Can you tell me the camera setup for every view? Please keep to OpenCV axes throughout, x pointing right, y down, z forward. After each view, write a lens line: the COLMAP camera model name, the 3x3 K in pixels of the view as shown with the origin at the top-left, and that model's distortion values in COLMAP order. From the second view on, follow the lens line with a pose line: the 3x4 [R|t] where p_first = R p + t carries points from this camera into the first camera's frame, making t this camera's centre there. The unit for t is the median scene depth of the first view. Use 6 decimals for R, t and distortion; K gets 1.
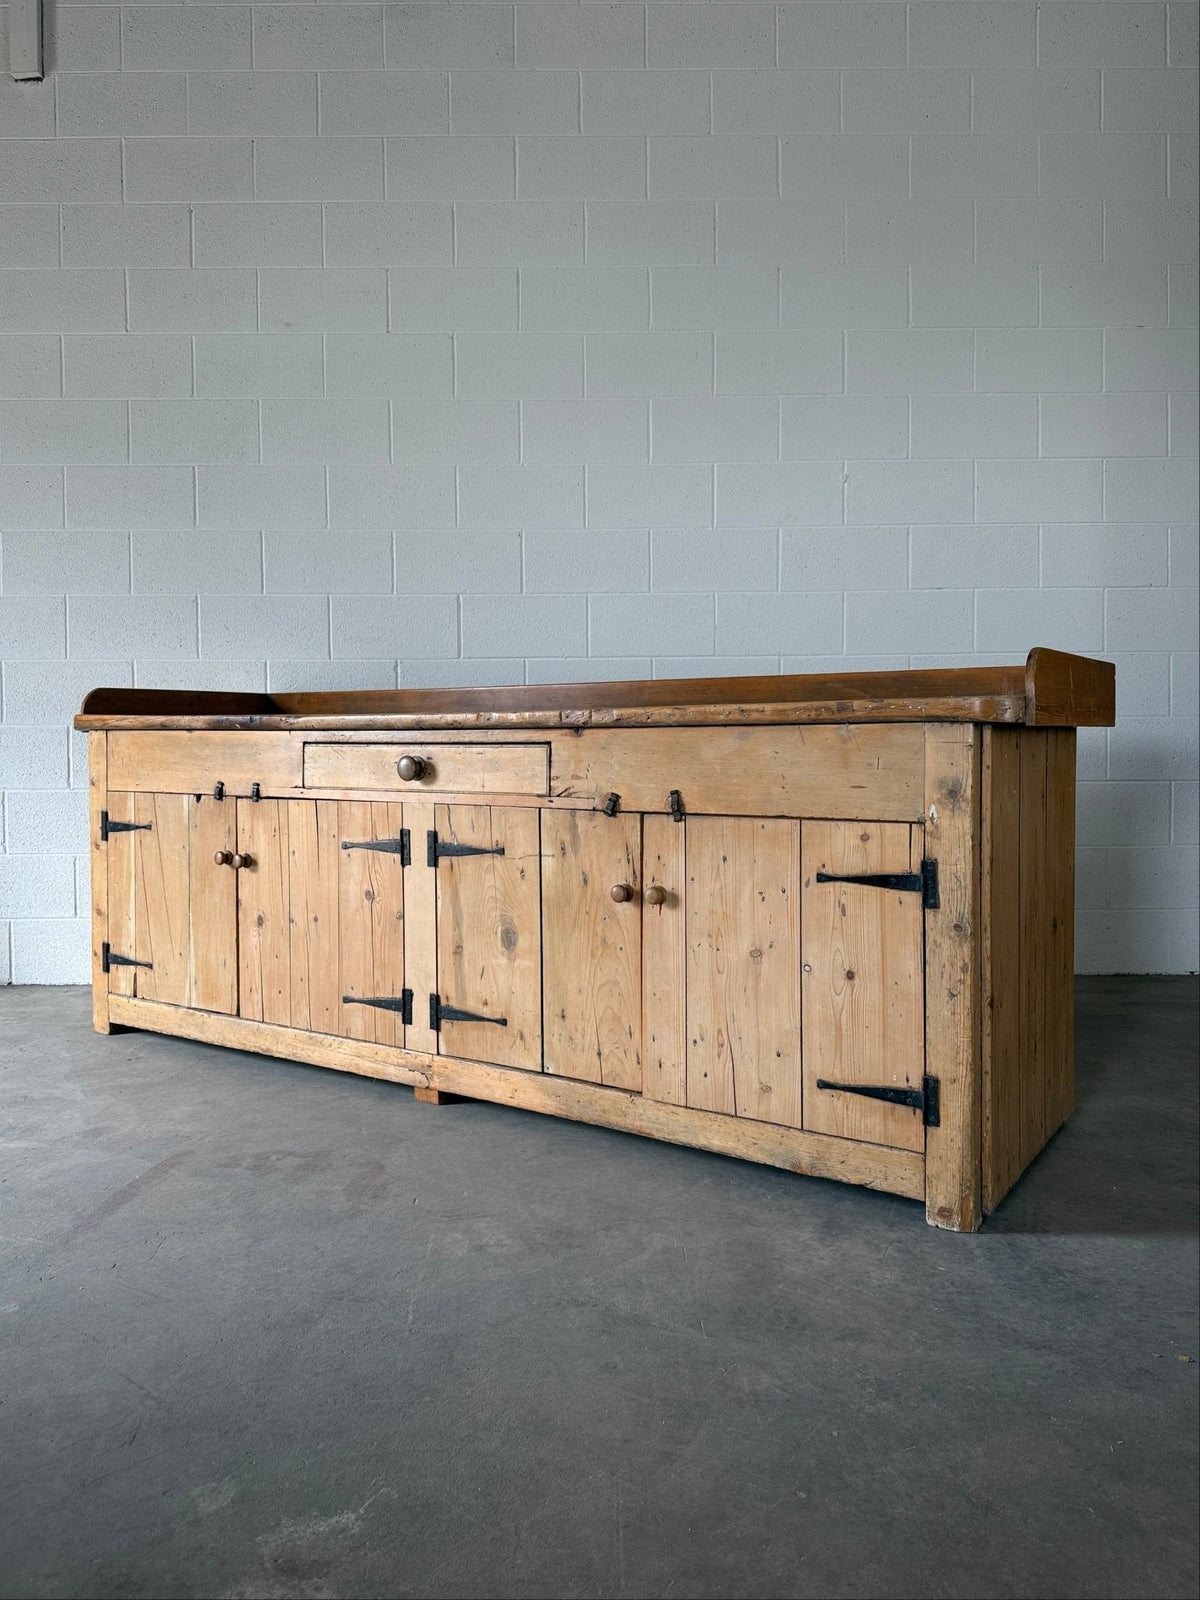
lens RADIAL K [[1193.3, 0, 579.7], [0, 1193.3, 761.3], [0, 0, 1]] dist [0.017152, -0.030392]
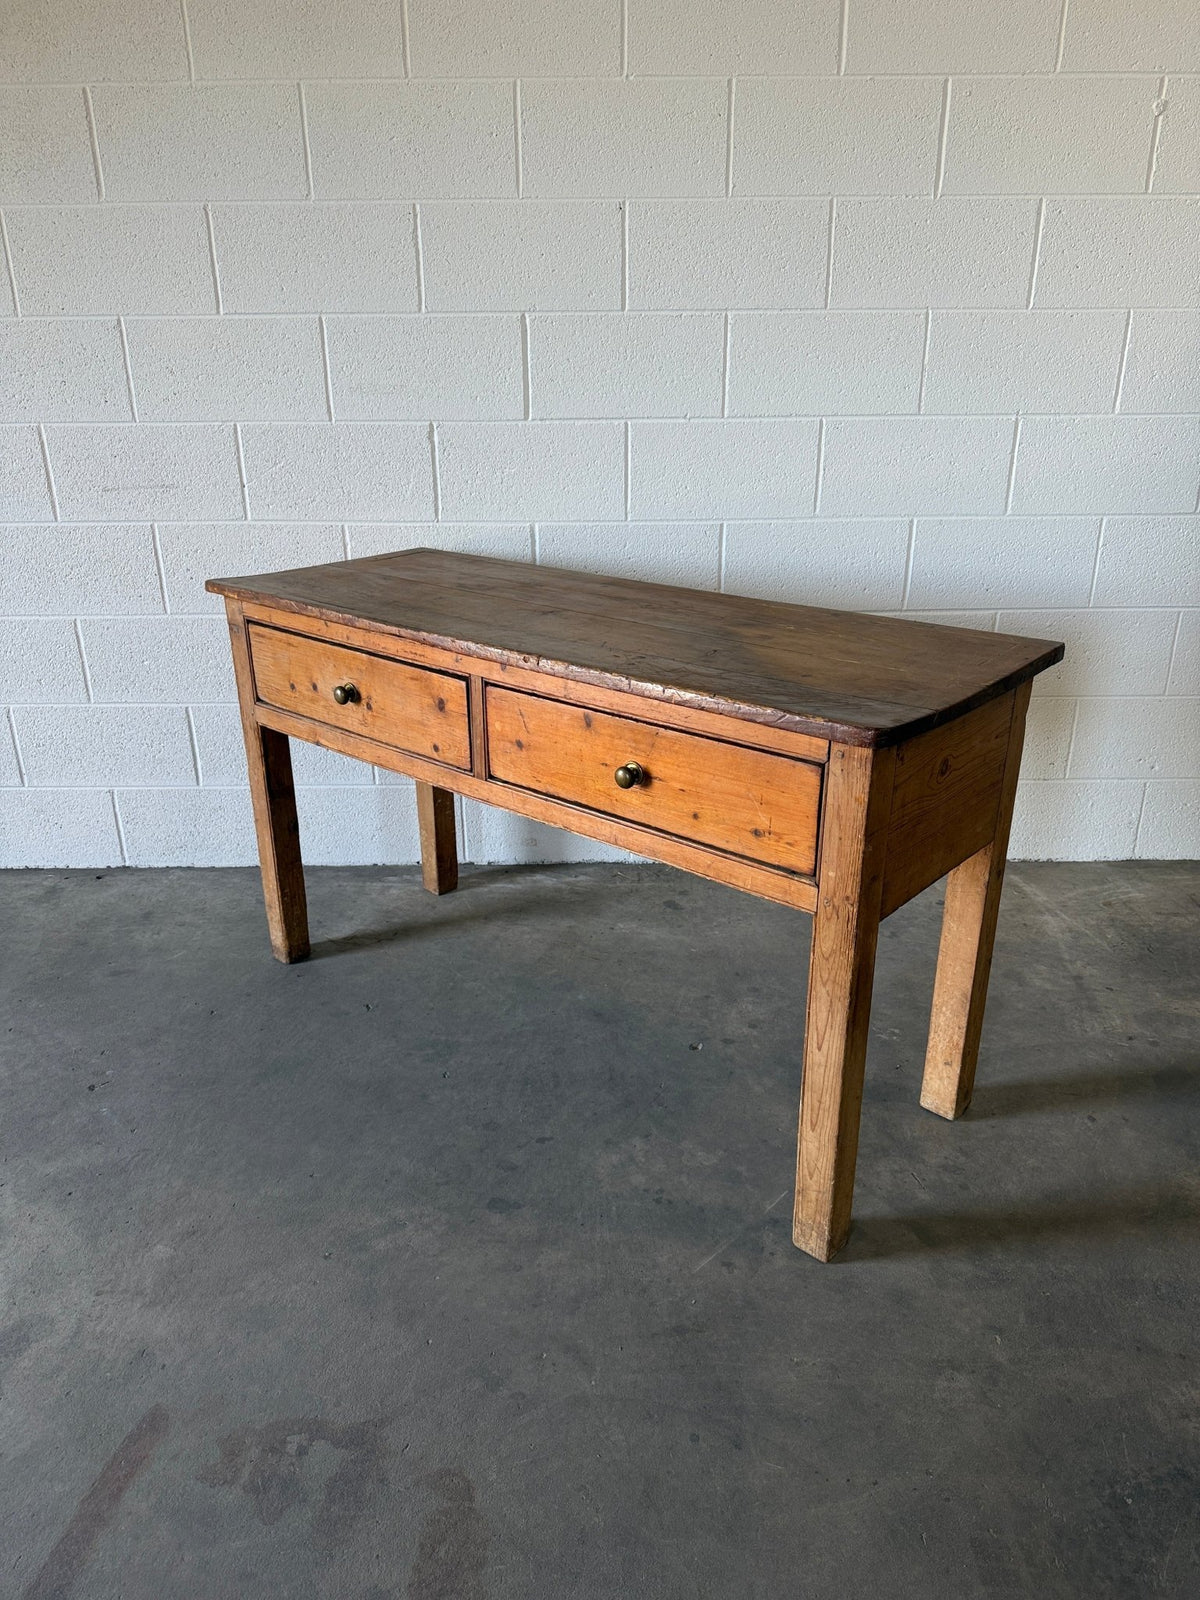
lens RADIAL K [[1141.8, 0, 603.2], [0, 1141.8, 803.7], [0, 0, 1]] dist [0.014993, -0.024987]
pose [[0.999955, 0.004220, -0.008488, -0.089801], [-0.000924, 0.934562, 0.355799, -0.190713], [0.009434, -0.355775, 0.934524, 0.558449]]
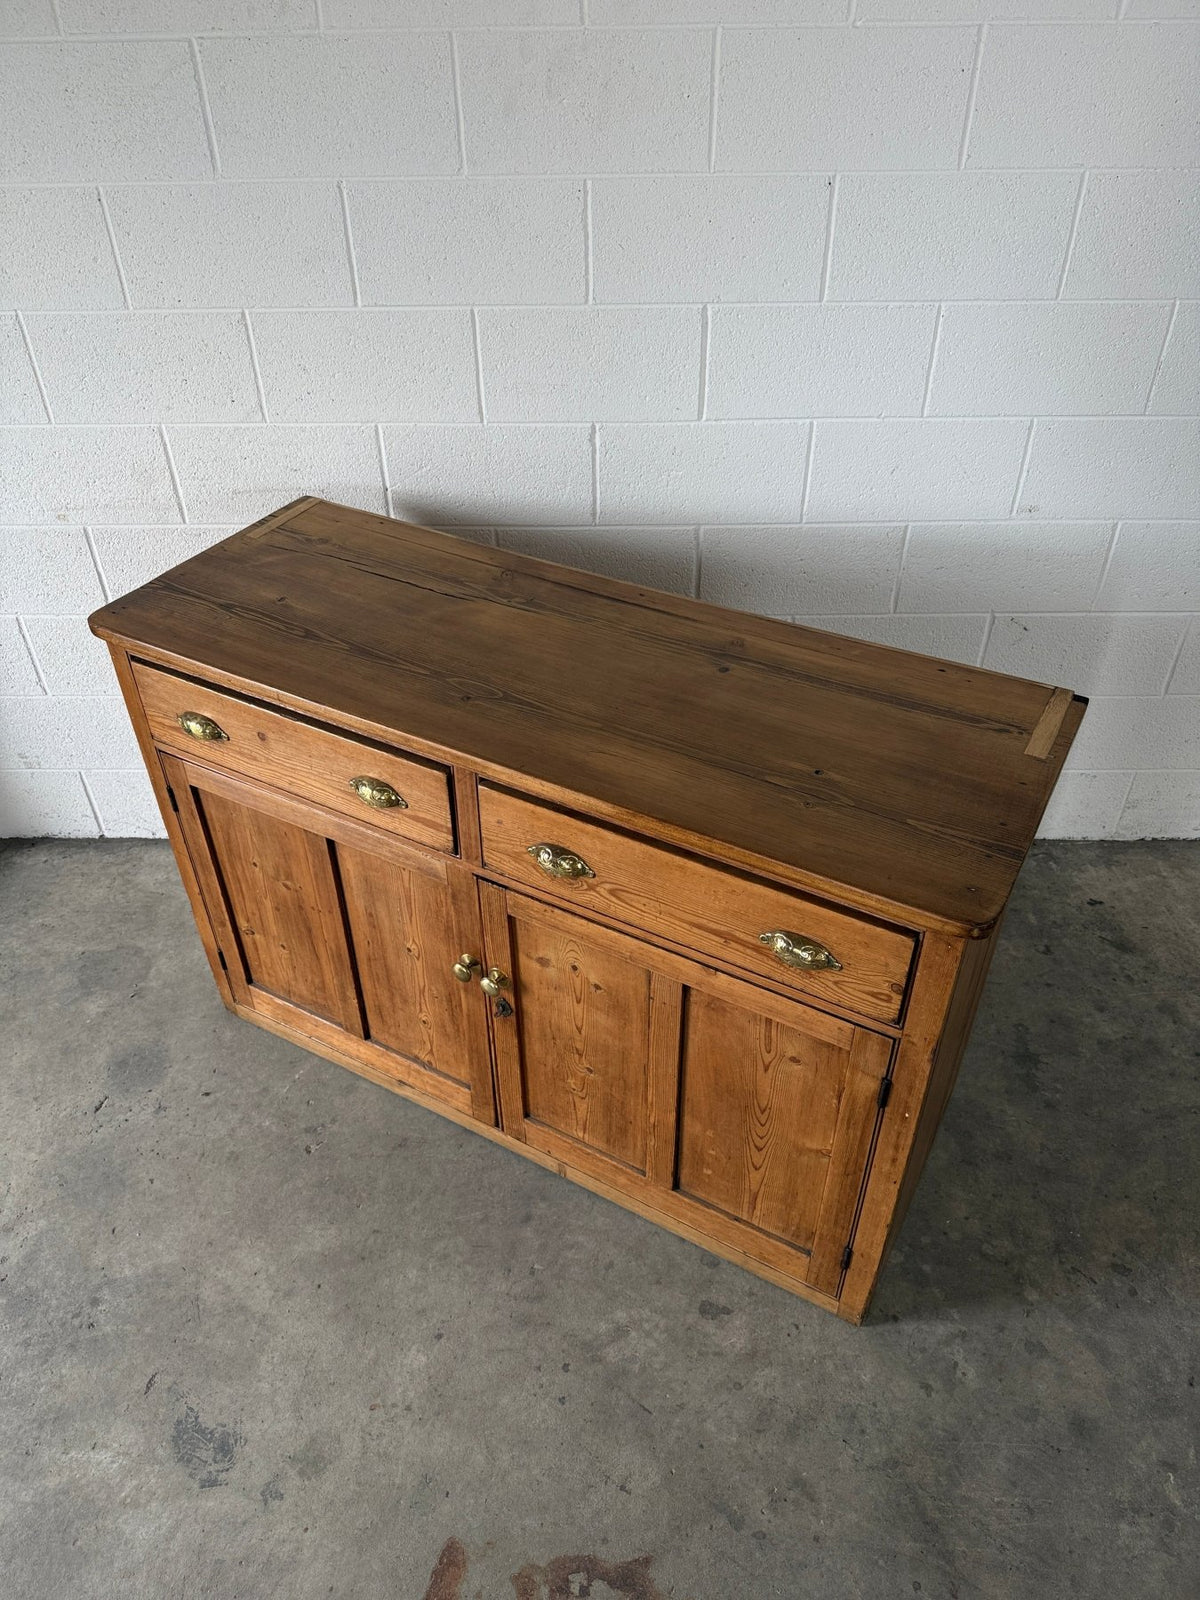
lens RADIAL K [[1141.8, 0, 597.0], [0, 1141.8, 805.4], [0, 0, 1]] dist [0.014993, -0.024987]
pose [[0.999552, 0.013828, -0.026528, -0.228178], [0.005193, 0.793098, 0.609072, -0.472744], [0.029462, -0.608937, 0.792671, 0.727532]]
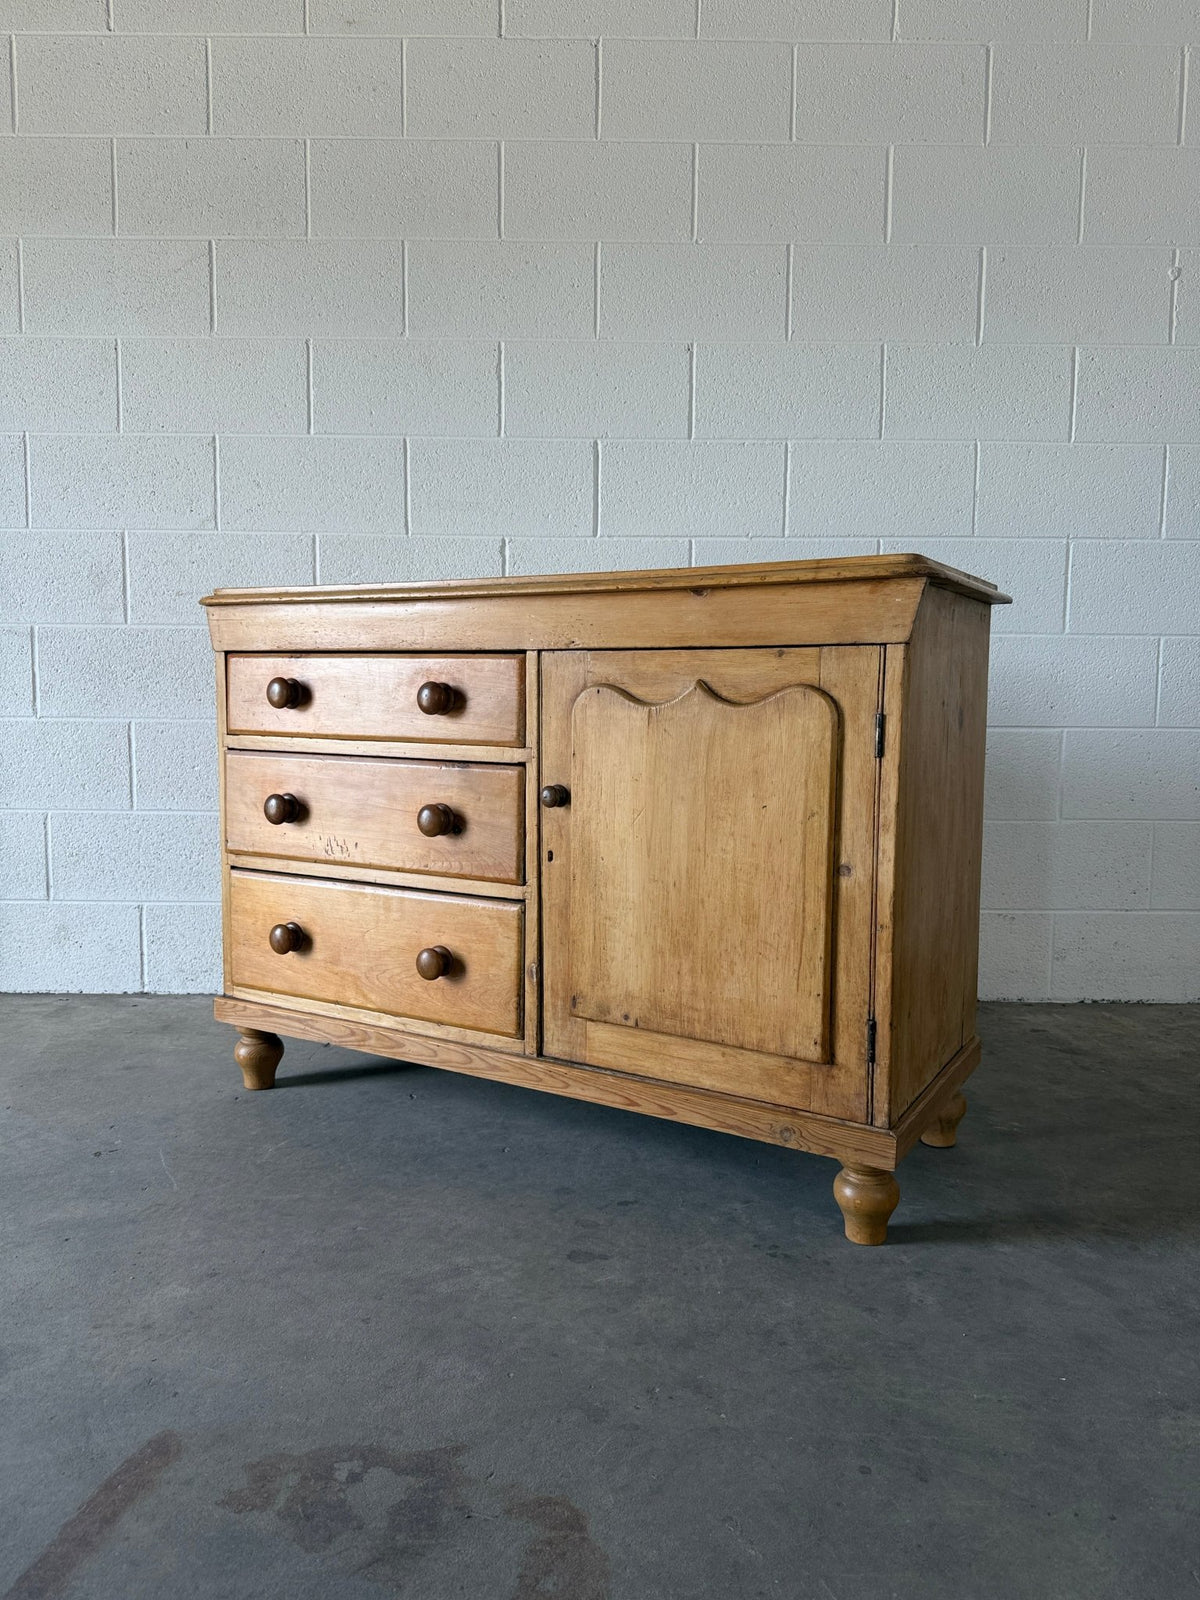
lens RADIAL K [[1141.8, 0, 602.0], [0, 1141.8, 801.7], [0, 0, 1]] dist [0.014993, -0.024987]
pose [[0.999809, 0.018012, -0.007545, -0.152163], [-0.017402, 0.997082, 0.074333, 0.028759], [0.008862, -0.074188, 0.997205, 0.560301]]
